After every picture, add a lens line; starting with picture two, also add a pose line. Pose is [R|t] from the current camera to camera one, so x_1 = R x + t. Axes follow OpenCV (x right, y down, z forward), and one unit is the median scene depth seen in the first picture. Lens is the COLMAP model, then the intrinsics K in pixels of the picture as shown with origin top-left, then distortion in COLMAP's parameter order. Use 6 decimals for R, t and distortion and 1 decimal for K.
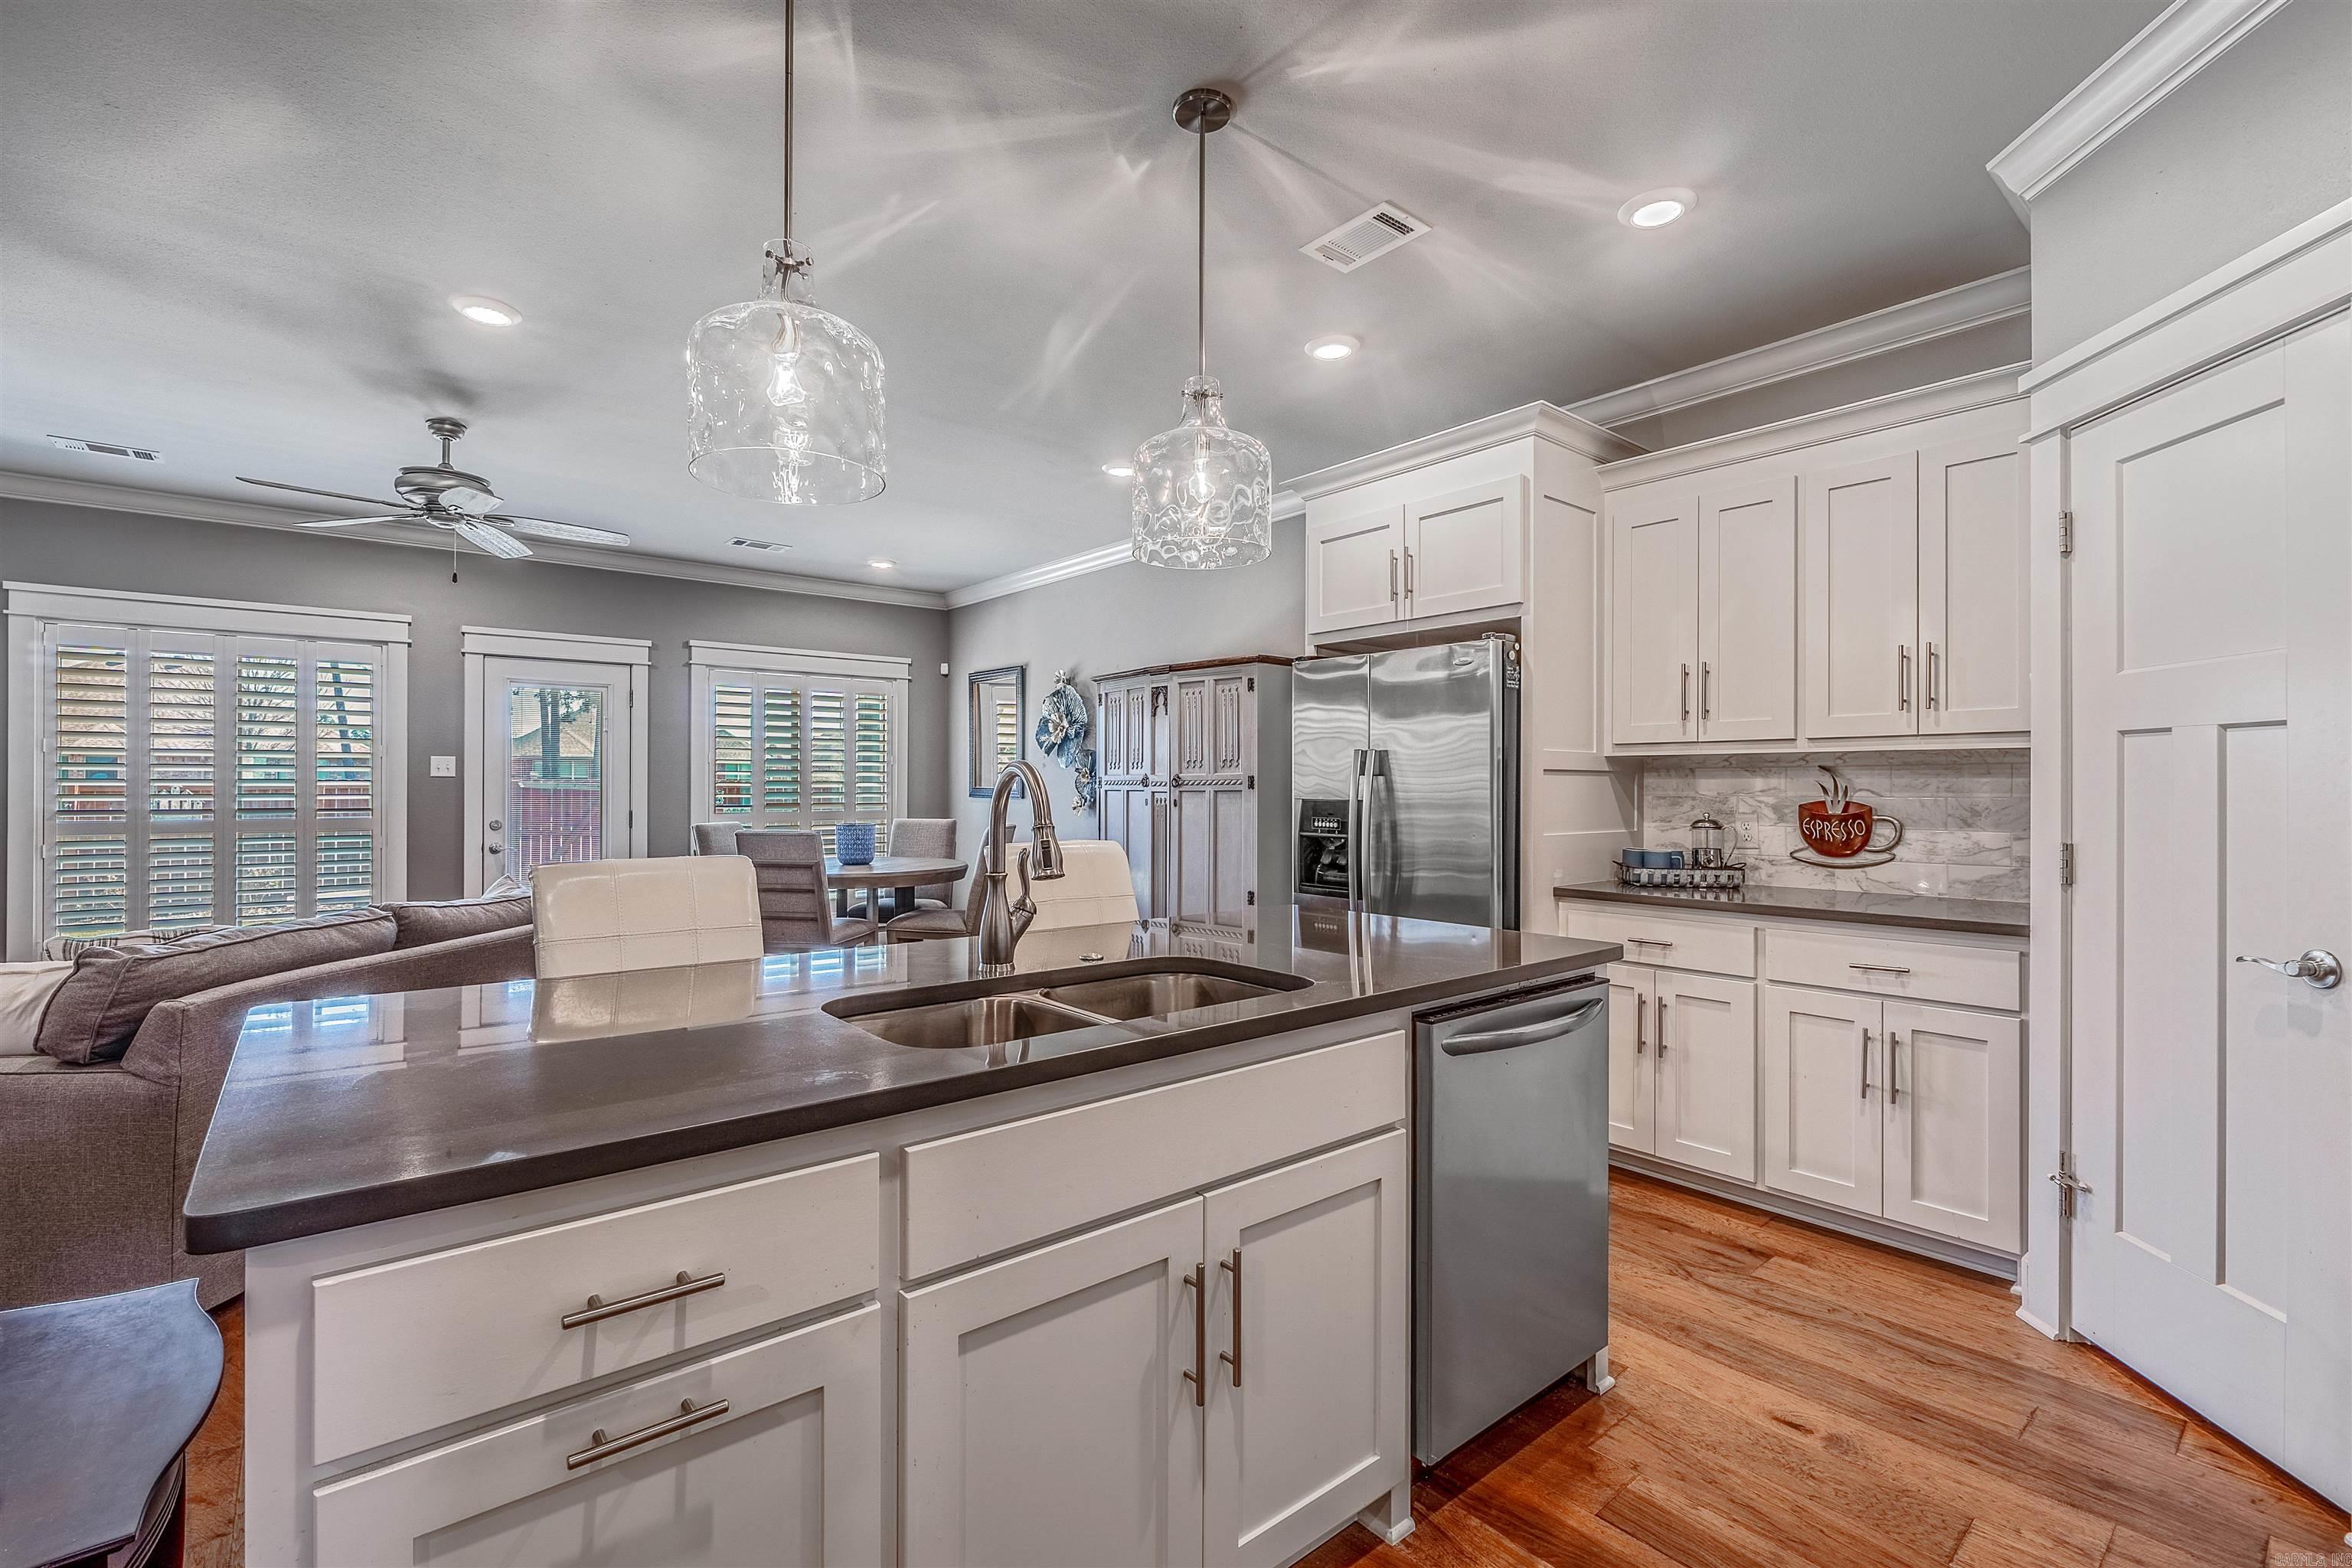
lens RADIAL K [[1025.8, 0, 1165.1], [0, 1025.8, 784.0], [0, 0, 1]] dist [-0.003544, -0.000366]
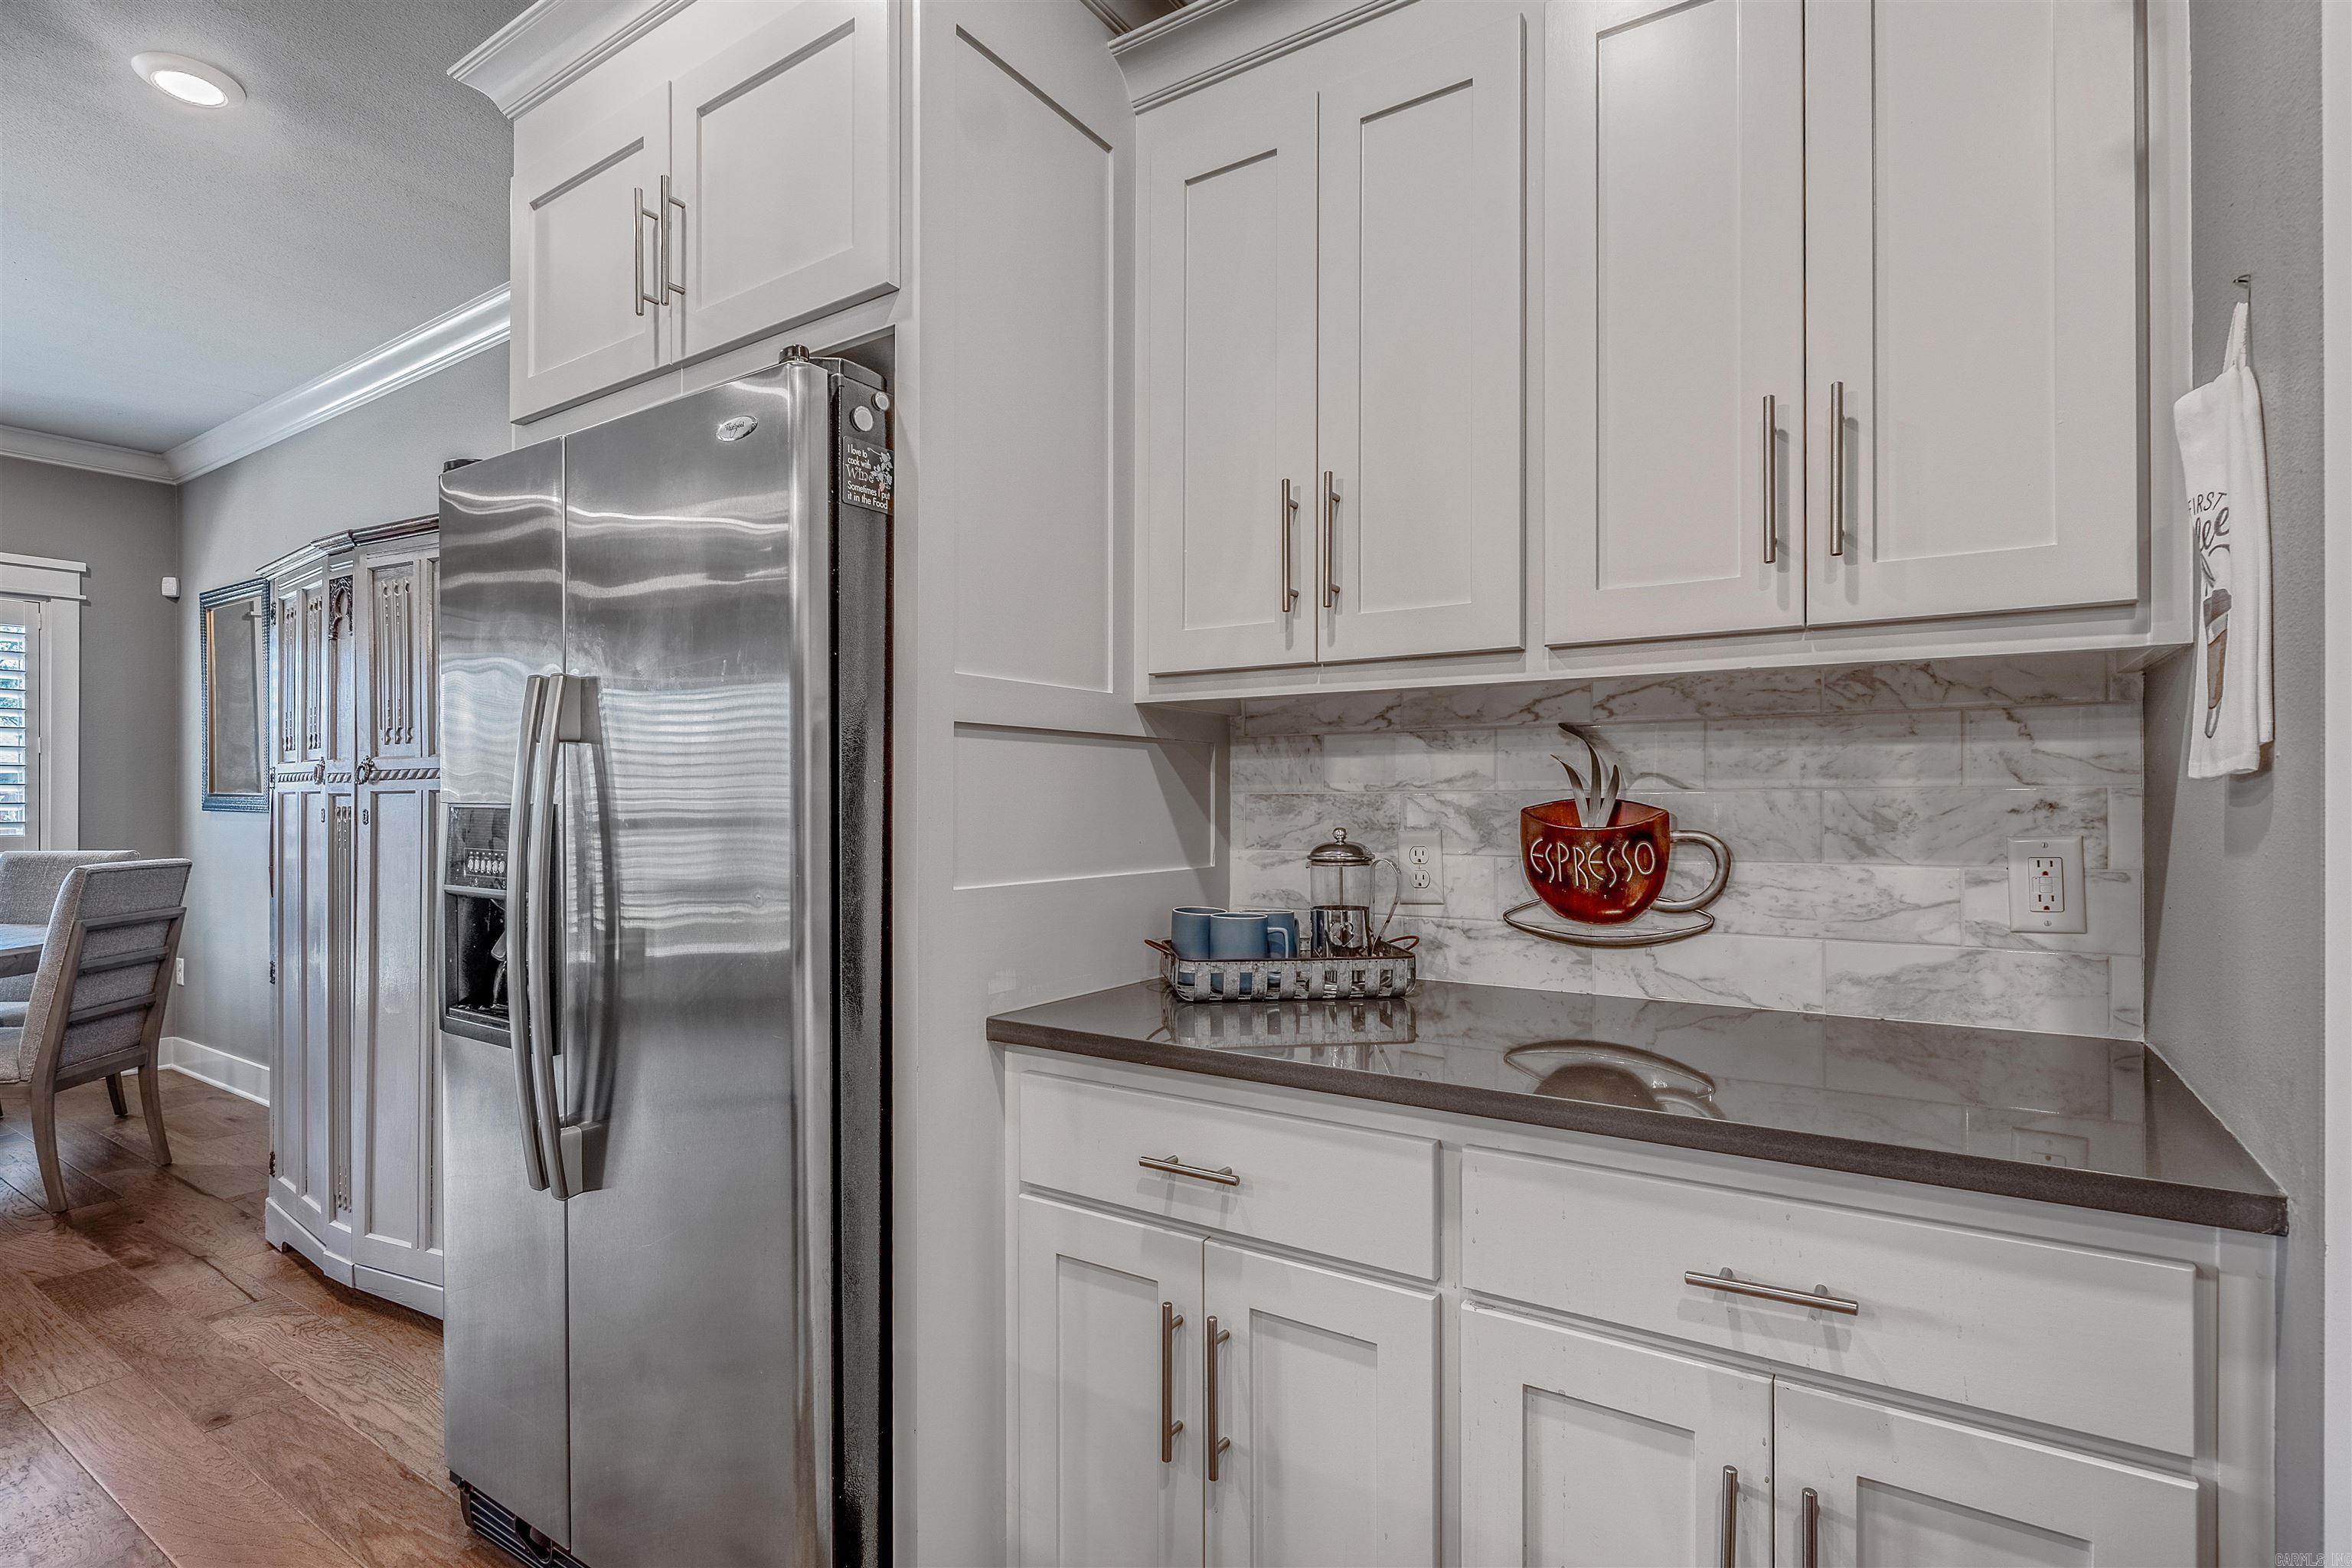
lens RADIAL K [[1147.3, 0, 1161.8], [0, 1147.3, 800.3], [0, 0, 1]] dist [-0.003708, -0.000927]
pose [[0.959455, -0.002830, 0.281846, 0.313528], [0.002194, 0.999994, 0.002572, 0.014503], [-0.281852, -0.001850, 0.959456, 0.542250]]
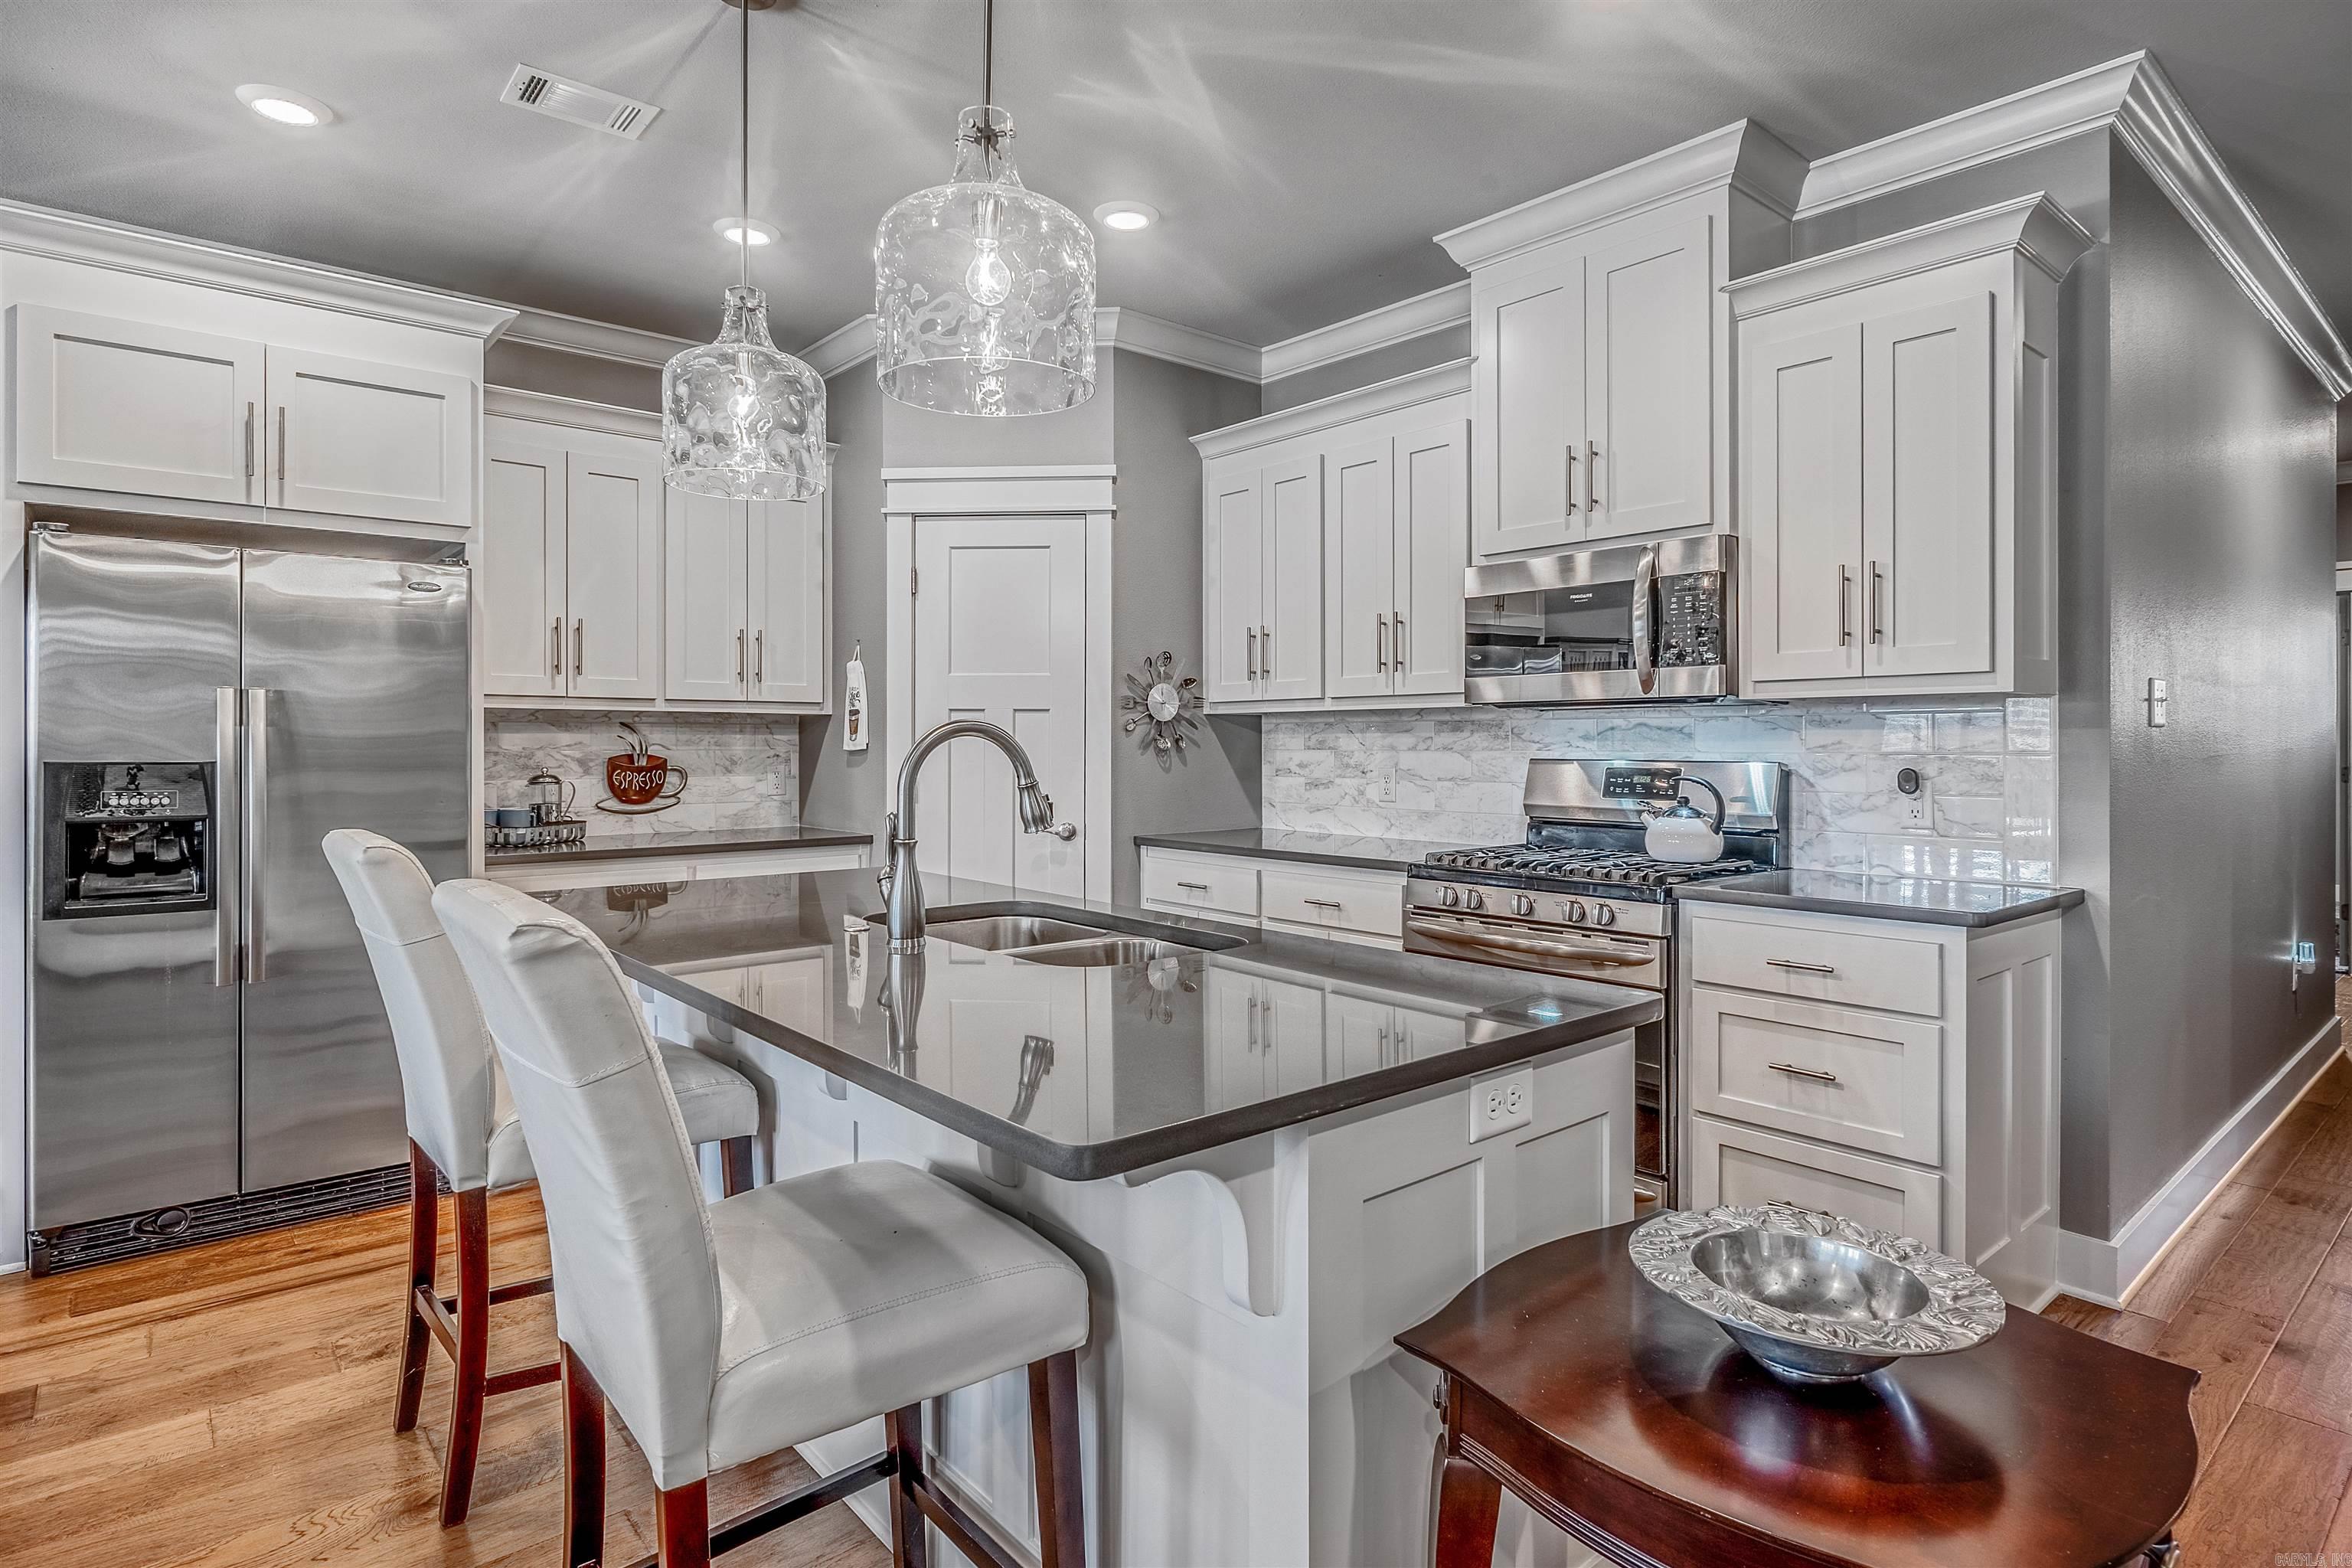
lens RADIAL K [[1225.0, 0, 1174.3], [0, 1225.0, 743.3], [0, 0, 1]] dist [-0.000856, -0.000067]
pose [[-0.012249, -0.003030, 0.999920, -0.667380], [-0.004767, 0.999984, 0.002972, -0.002096], [-0.999914, -0.004731, -0.012263, 0.408871]]
